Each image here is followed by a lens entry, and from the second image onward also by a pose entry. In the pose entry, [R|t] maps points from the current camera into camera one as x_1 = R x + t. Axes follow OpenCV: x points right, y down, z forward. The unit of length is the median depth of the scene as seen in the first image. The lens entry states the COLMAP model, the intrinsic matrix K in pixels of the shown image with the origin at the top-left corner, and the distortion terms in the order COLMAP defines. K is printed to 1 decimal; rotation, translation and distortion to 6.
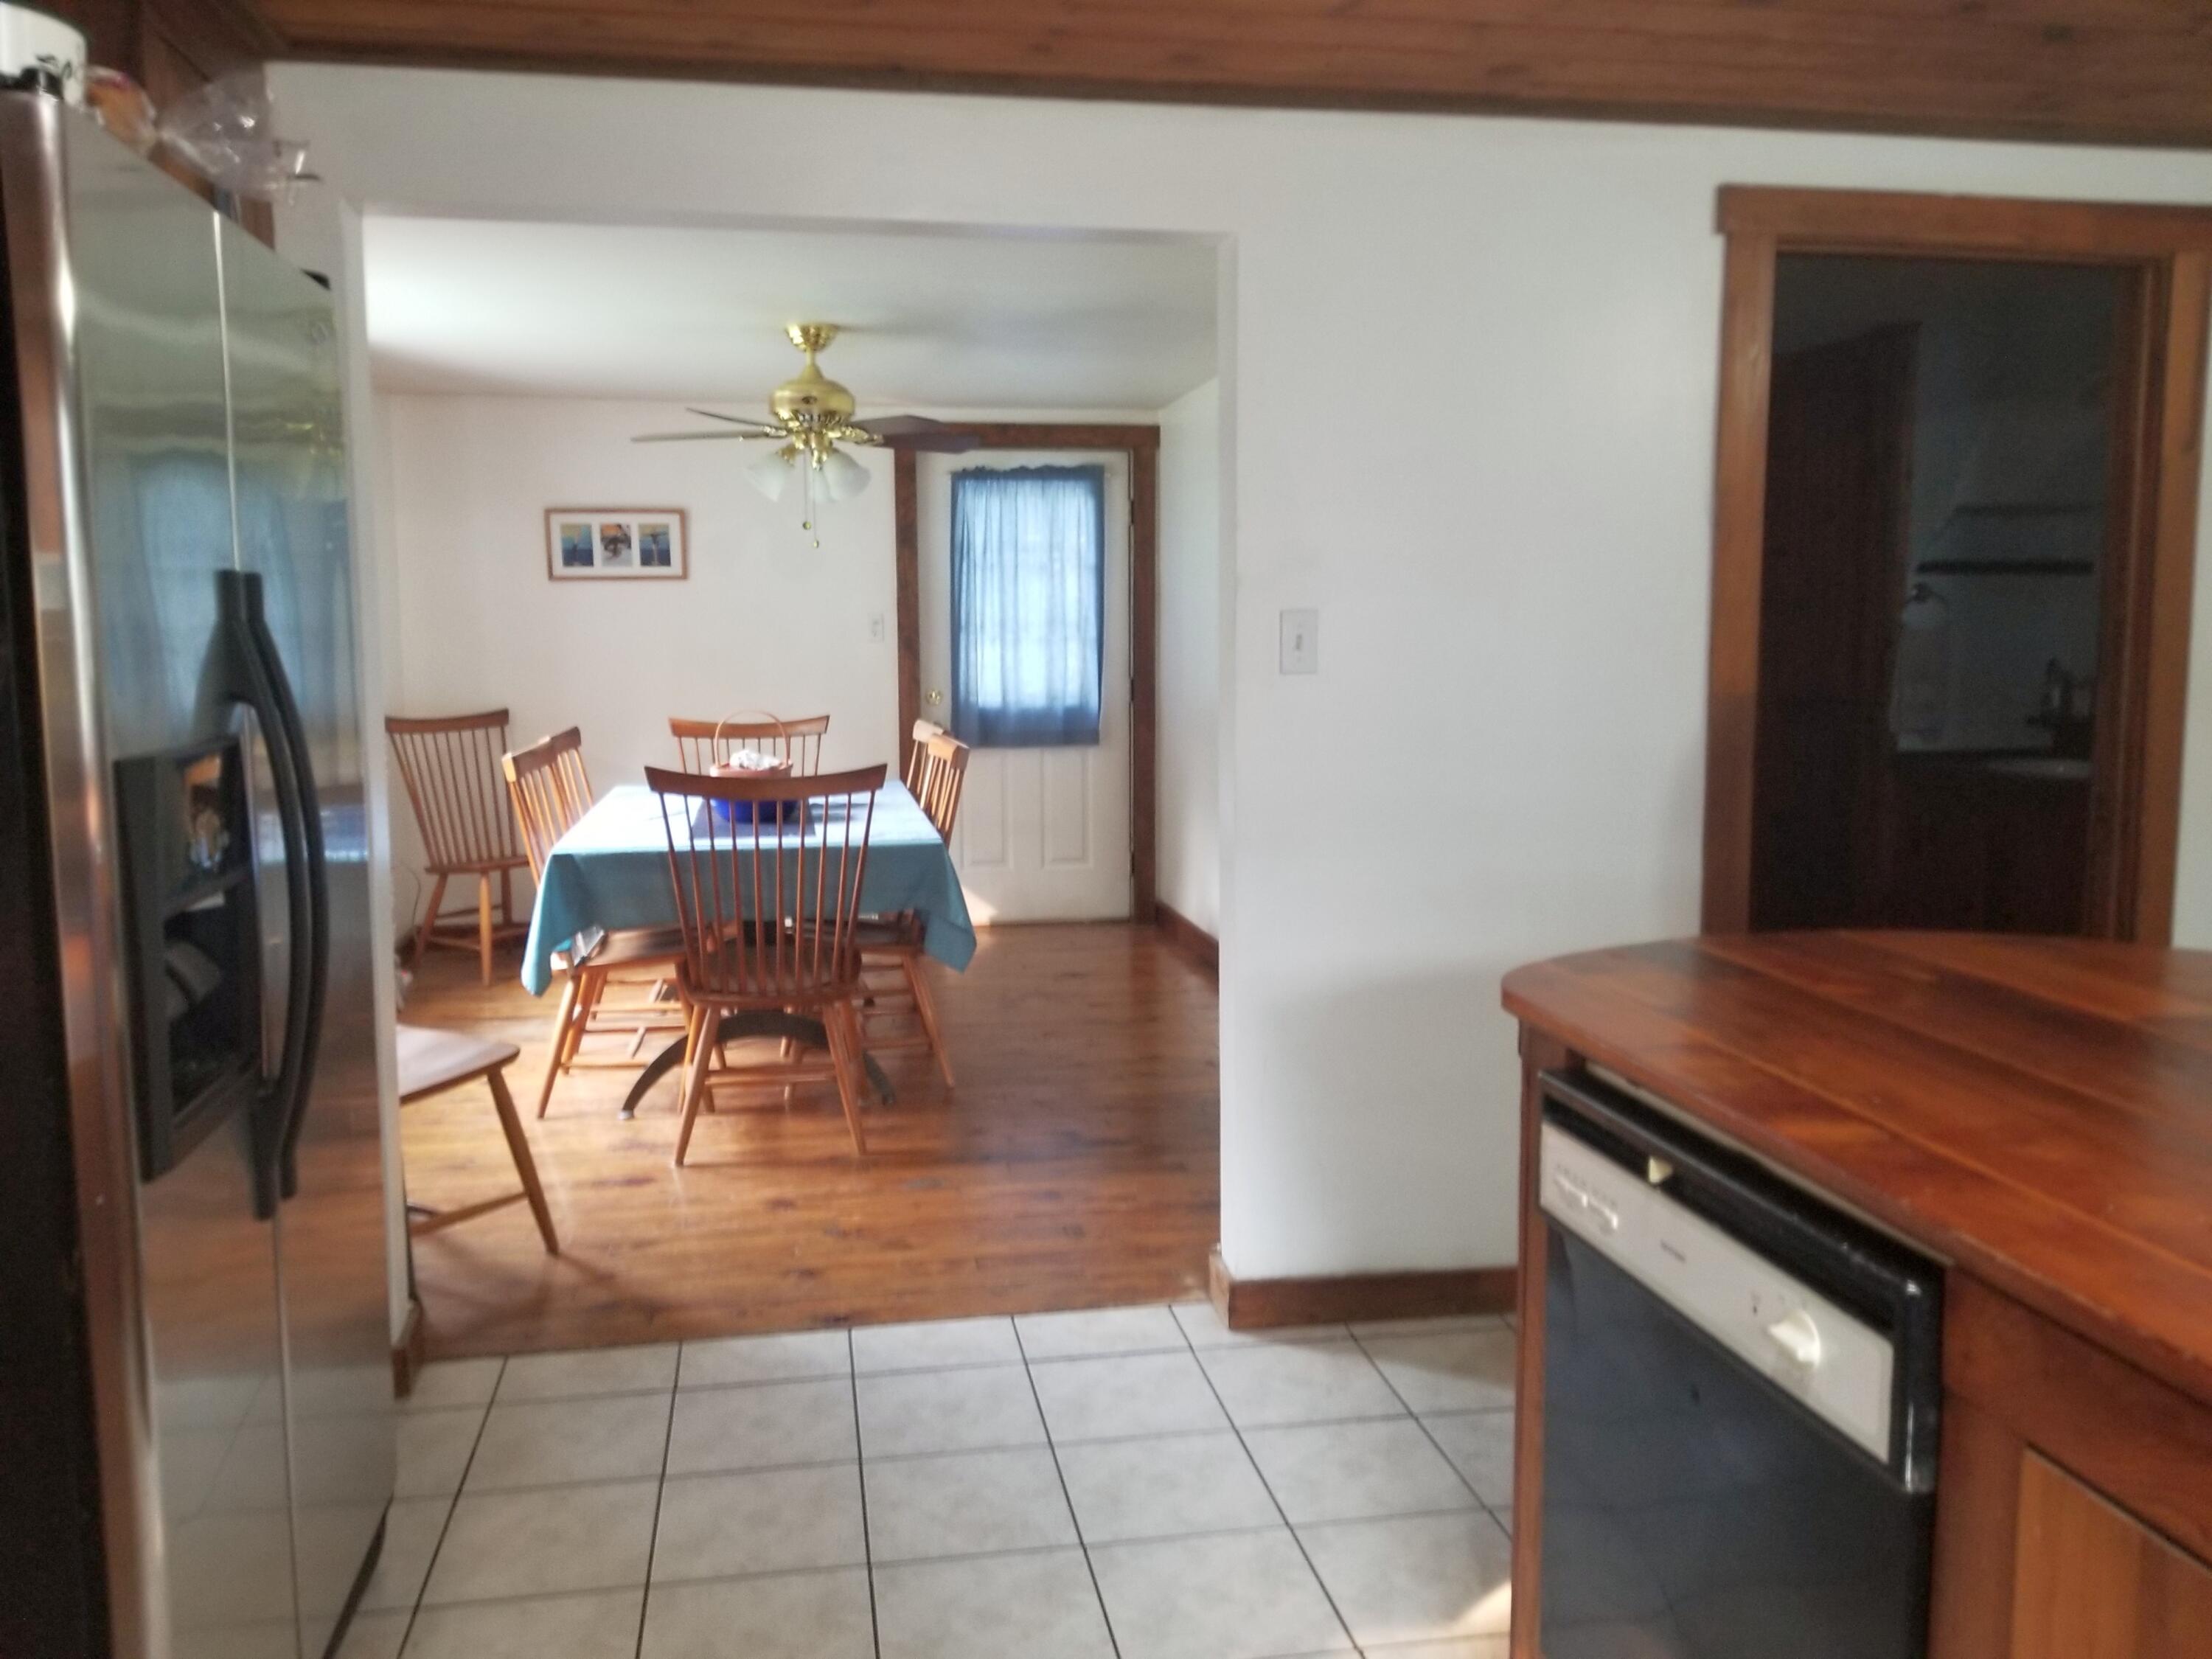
lens RADIAL K [[1732.6, 0, 1098.1], [0, 1732.6, 853.4], [0, 0, 1]] dist [0.056149, -0.072048]
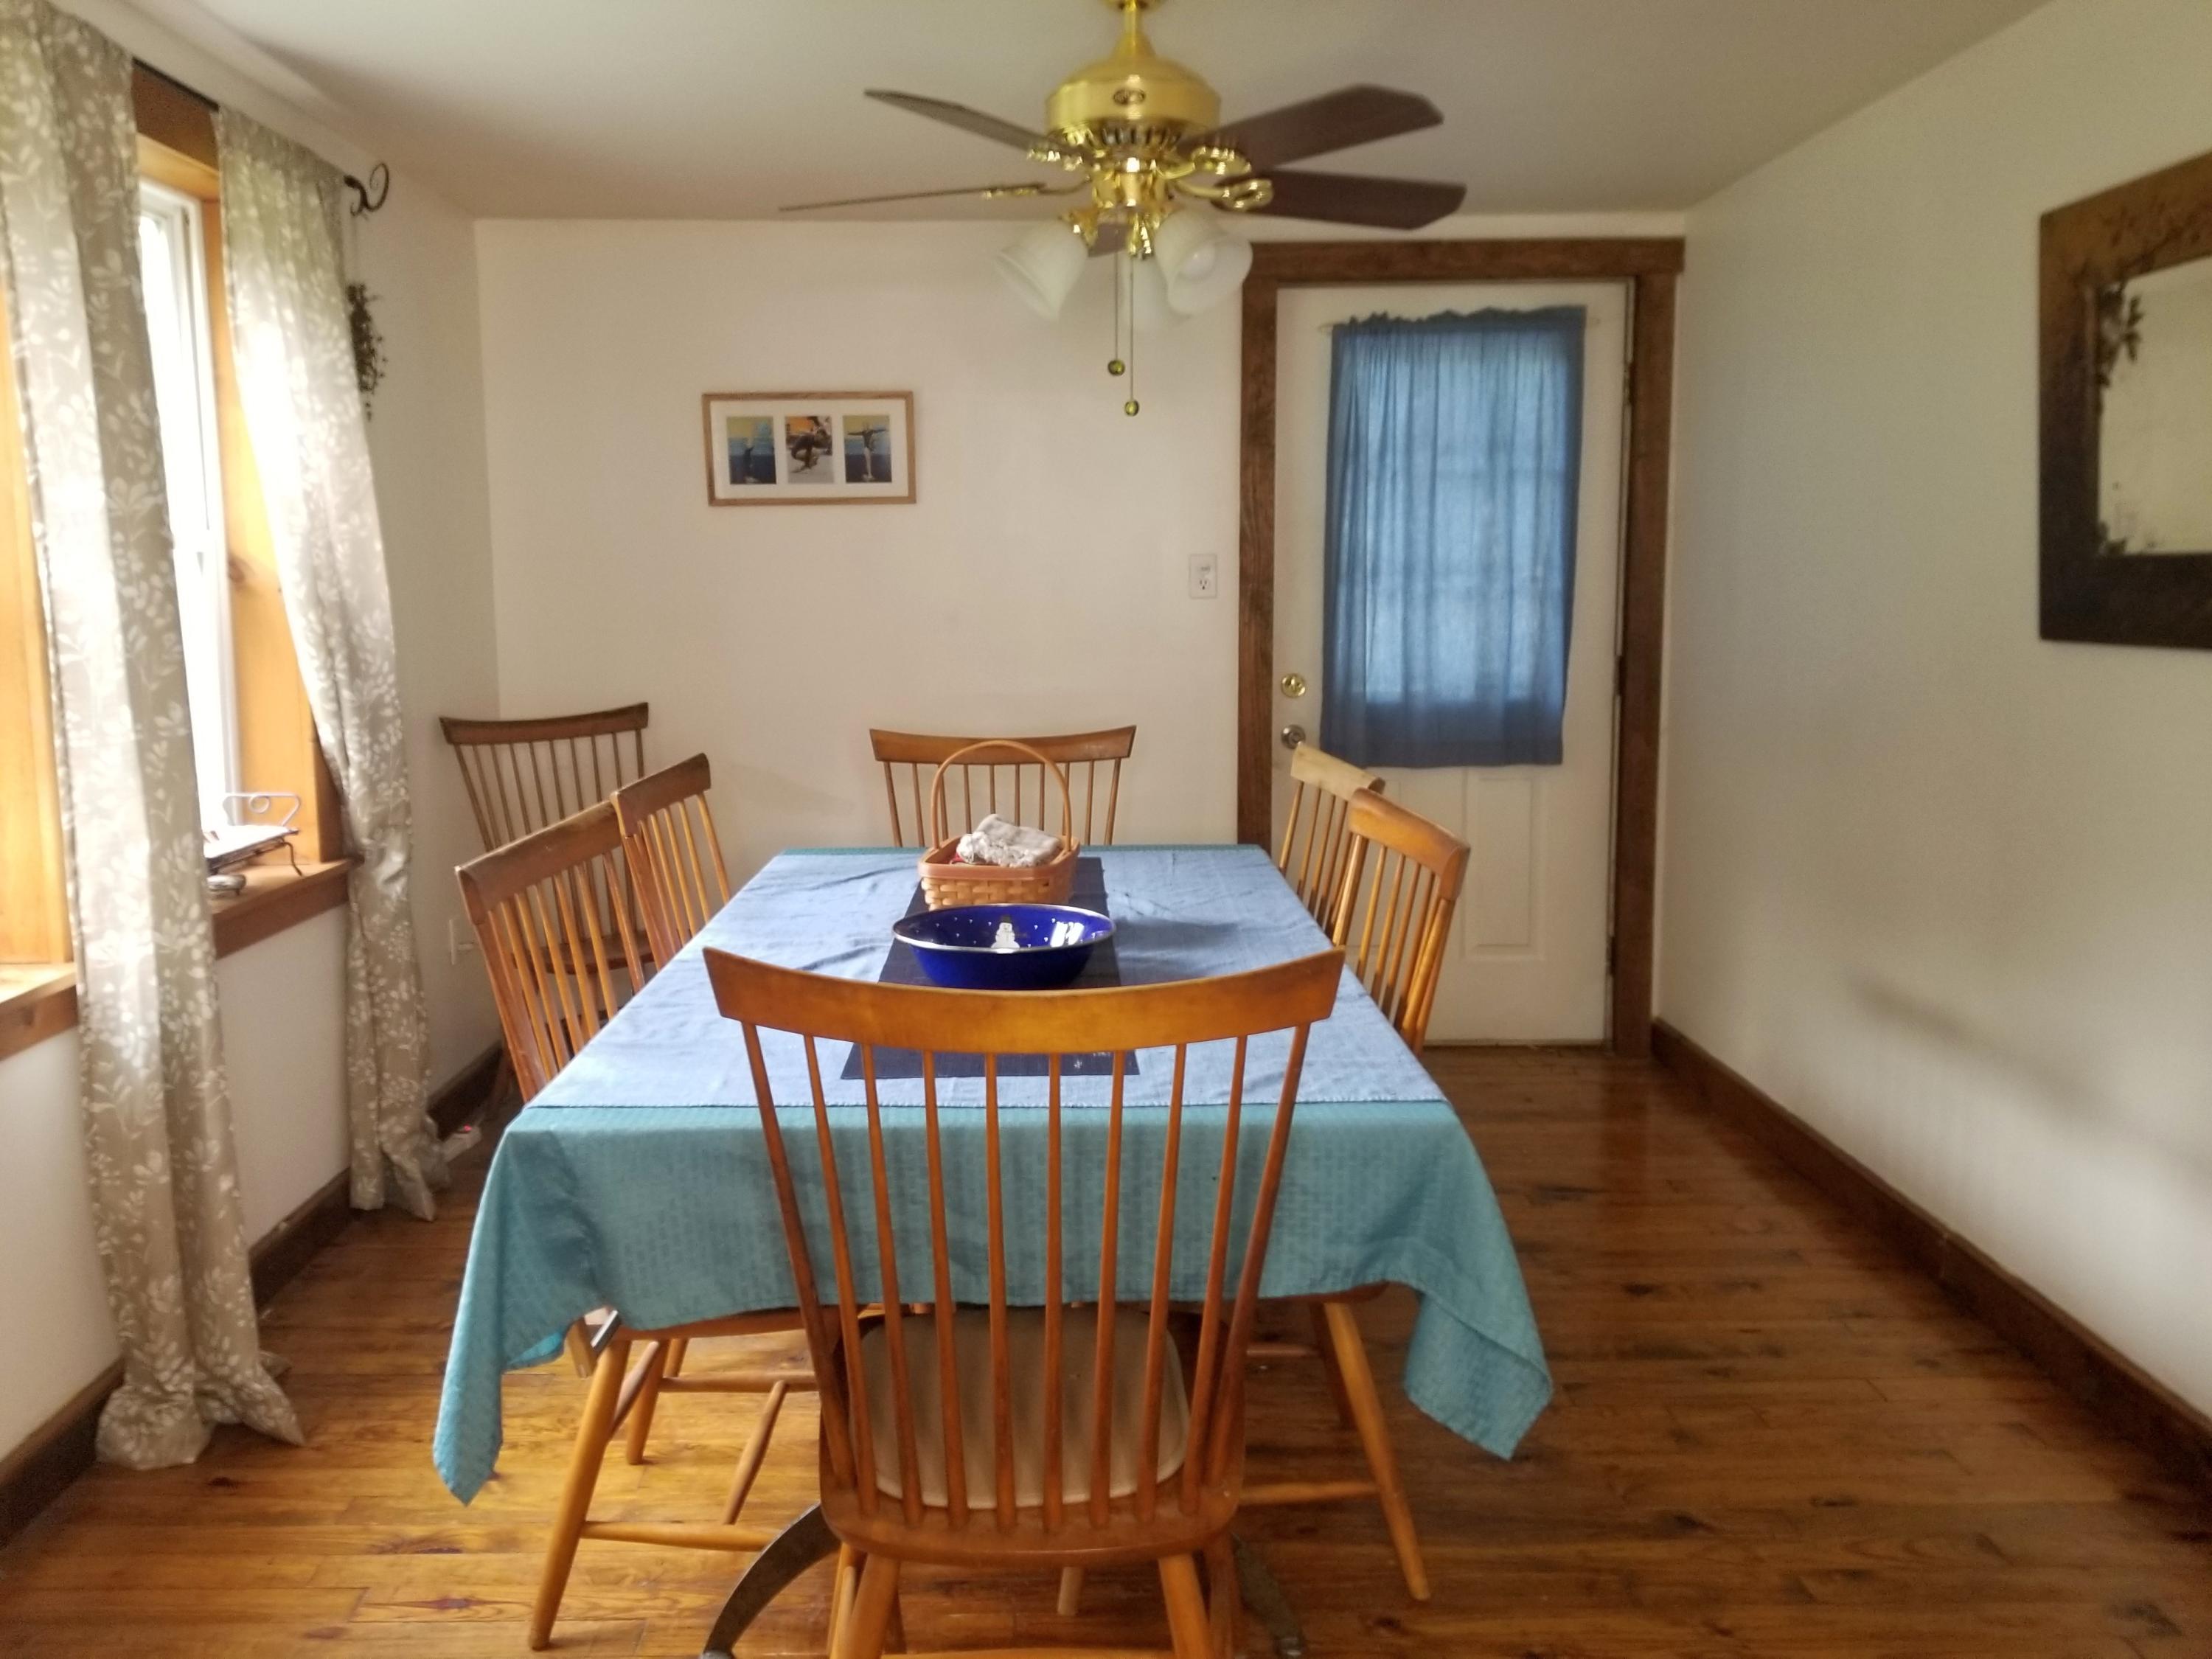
lens RADIAL K [[1732.6, 0, 1099.1], [0, 1732.6, 816.4], [0, 0, 1]] dist [0.056149, -0.072048]
pose [[0.988314, 0.018008, -0.151361, -0.071025], [-0.016609, 0.999807, 0.010503, -0.049969], [0.151521, -0.007867, 0.988423, 0.379207]]
